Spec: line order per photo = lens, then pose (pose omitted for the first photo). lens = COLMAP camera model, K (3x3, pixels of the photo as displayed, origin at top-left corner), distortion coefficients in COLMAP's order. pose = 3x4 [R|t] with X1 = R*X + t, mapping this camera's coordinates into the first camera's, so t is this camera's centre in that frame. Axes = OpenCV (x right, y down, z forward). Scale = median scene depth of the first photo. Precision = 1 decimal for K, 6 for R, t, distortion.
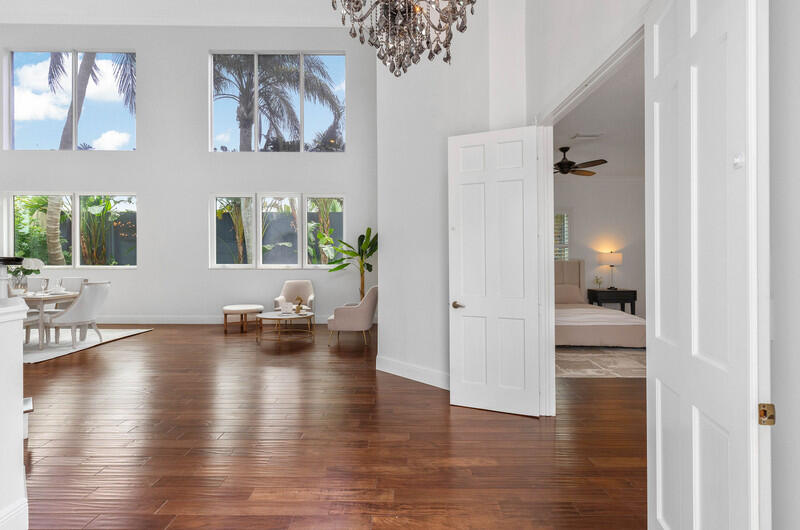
lens RADIAL K [[400.3, 0, 401.1], [0, 400.3, 263.6], [0, 0, 1]] dist [0.000713, 0.000518]
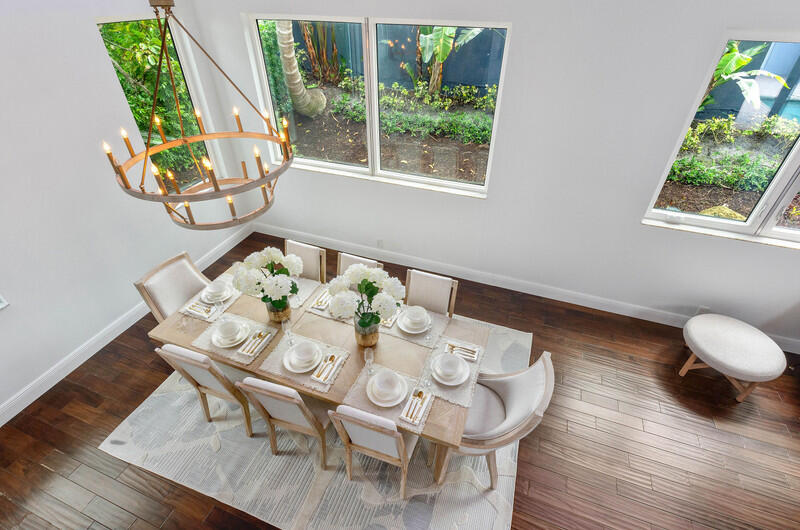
lens RADIAL K [[387.1, 0, 398.5], [0, 387.1, 262.4], [0, 0, 1]] dist [-0.002505, -0.000123]
pose [[0.933259, 0.216784, -0.286414, -0.598511], [-0.009904, 0.812582, 0.582762, -0.203665], [0.359068, -0.541031, 0.760497, 0.541100]]
